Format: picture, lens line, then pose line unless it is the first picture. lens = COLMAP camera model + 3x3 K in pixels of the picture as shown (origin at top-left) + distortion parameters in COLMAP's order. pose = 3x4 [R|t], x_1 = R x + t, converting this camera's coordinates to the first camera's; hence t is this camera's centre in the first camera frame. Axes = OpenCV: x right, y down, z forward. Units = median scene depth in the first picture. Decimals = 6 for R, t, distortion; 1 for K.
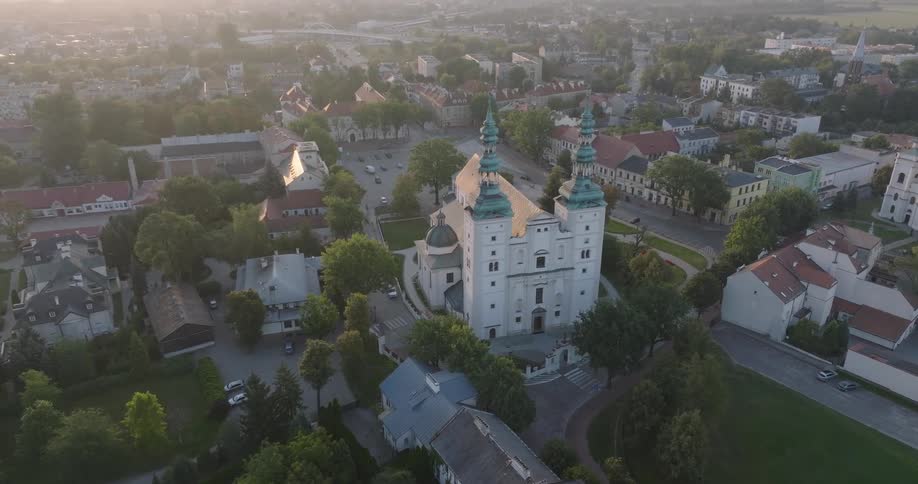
lens RADIAL K [[644.2, 0, 462.9], [0, 644.2, 241.0], [0, 0, 1]] dist [0.006133, 0.002901]
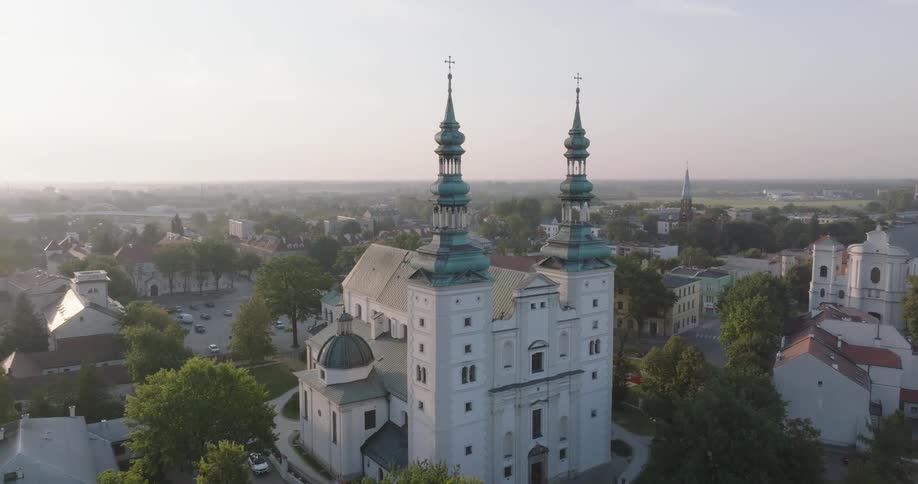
lens RADIAL K [[644.2, 0, 462.9], [0, 644.2, 241.0], [0, 0, 1]] dist [0.006133, 0.002901]
pose [[0.951989, -0.027820, 0.304867, -0.112740], [0.118272, 0.951963, -0.282450, 0.077718], [-0.282364, 0.304946, 0.909548, 0.394691]]
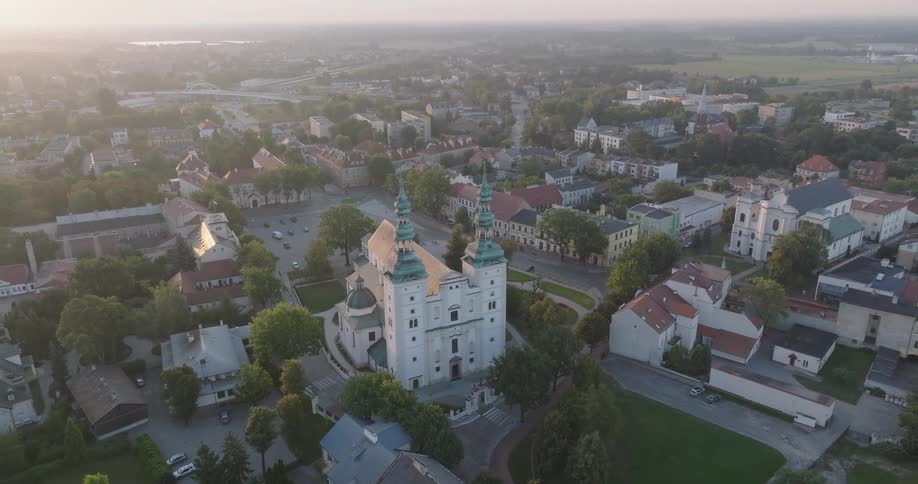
lens RADIAL K [[644.2, 0, 462.9], [0, 644.2, 241.0], [0, 0, 1]] dist [0.006133, 0.002901]
pose [[0.984144, -0.063003, 0.165807, -0.038984], [0.074501, 0.995161, -0.064057, -0.021955], [-0.160969, 0.075394, 0.984076, -0.111311]]
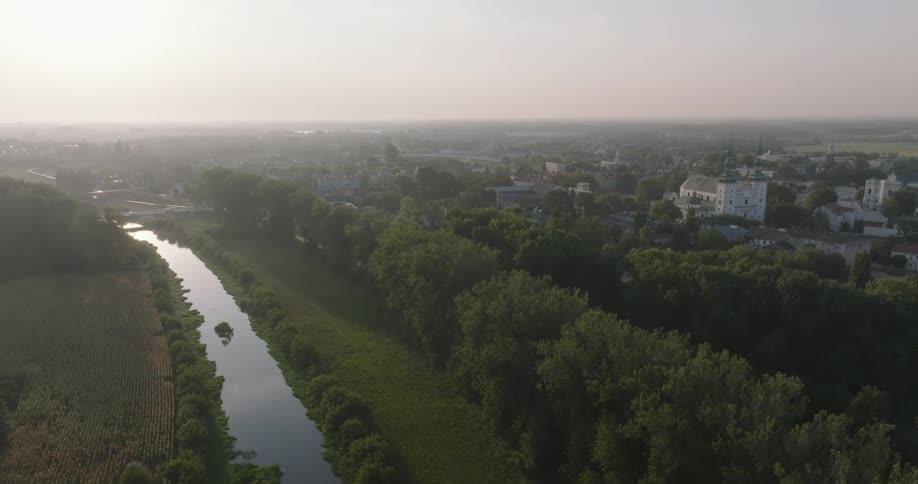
lens RADIAL K [[644.2, 0, 462.9], [0, 644.2, 241.0], [0, 0, 1]] dist [0.006133, 0.002901]
pose [[0.998469, -0.011747, 0.054051, -1.069299], [0.022819, 0.977636, -0.209062, 0.645501], [-0.050386, 0.209975, 0.976408, -1.347964]]
